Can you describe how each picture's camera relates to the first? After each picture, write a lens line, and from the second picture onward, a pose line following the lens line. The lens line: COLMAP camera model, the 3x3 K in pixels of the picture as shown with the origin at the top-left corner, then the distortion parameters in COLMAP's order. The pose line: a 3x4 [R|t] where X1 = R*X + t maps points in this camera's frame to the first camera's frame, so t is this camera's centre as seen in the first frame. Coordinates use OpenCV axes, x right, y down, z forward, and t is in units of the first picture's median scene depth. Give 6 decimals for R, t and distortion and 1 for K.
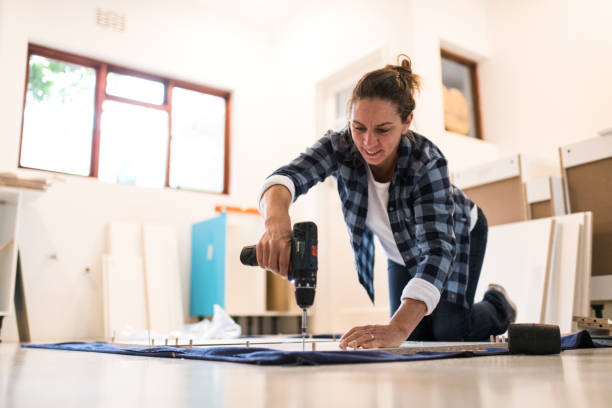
lens RADIAL K [[625.7, 0, 308.9], [0, 625.7, 204.9], [0, 0, 1]] dist [-0.009385, 0.000000]
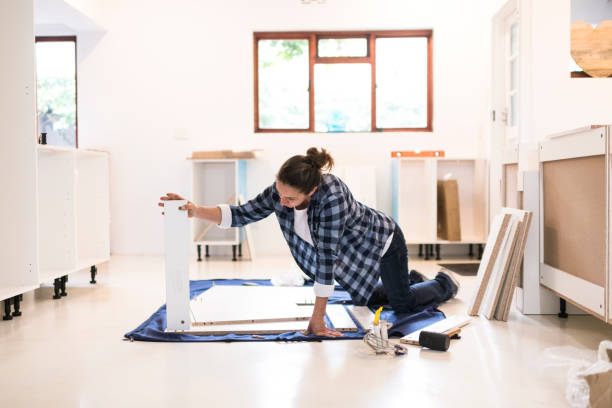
lens RADIAL K [[712.6, 0, 307.4], [0, 712.6, 201.4], [0, 0, 1]] dist [0.058024, 0.000000]
pose [[0.788813, 0.018734, -0.614348, 0.762003], [0.123059, 0.974483, 0.187723, -0.247709], [0.602188, -0.223680, 0.766379, -0.213584]]
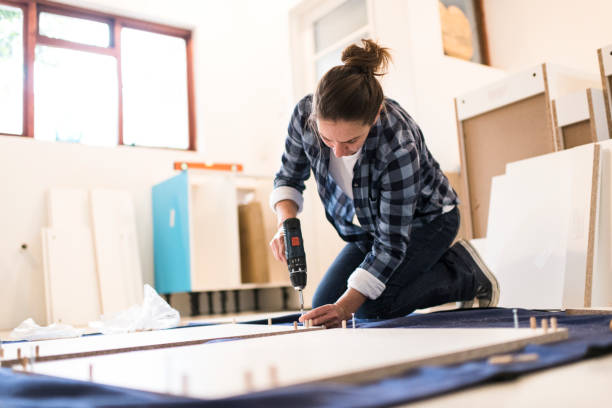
lens RADIAL K [[625.7, 0, 310.4], [0, 625.7, 206.0], [0, 0, 1]] dist [-0.009385, 0.000000]
pose [[0.998554, -0.053567, -0.004422, 0.046065], [0.053732, 0.996940, 0.056773, 0.029926], [0.001367, -0.056928, 0.998377, 0.220728]]
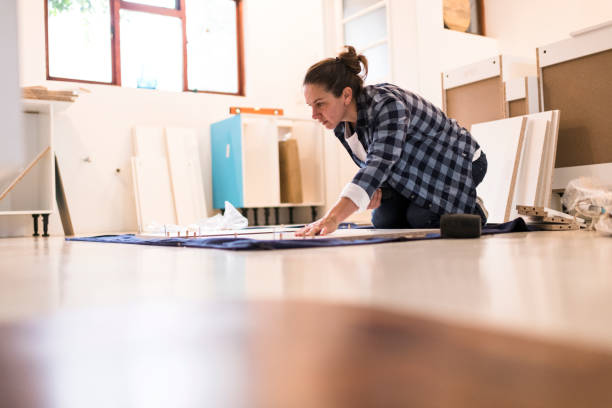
lens RADIAL K [[625.7, 0, 308.6], [0, 625.7, 209.4], [0, 0, 1]] dist [-0.009385, 0.000000]
pose [[0.998136, -0.023885, -0.056159, 0.057056], [0.033873, 0.982294, 0.184259, -0.027425], [0.050764, -0.185818, 0.981272, -0.109978]]
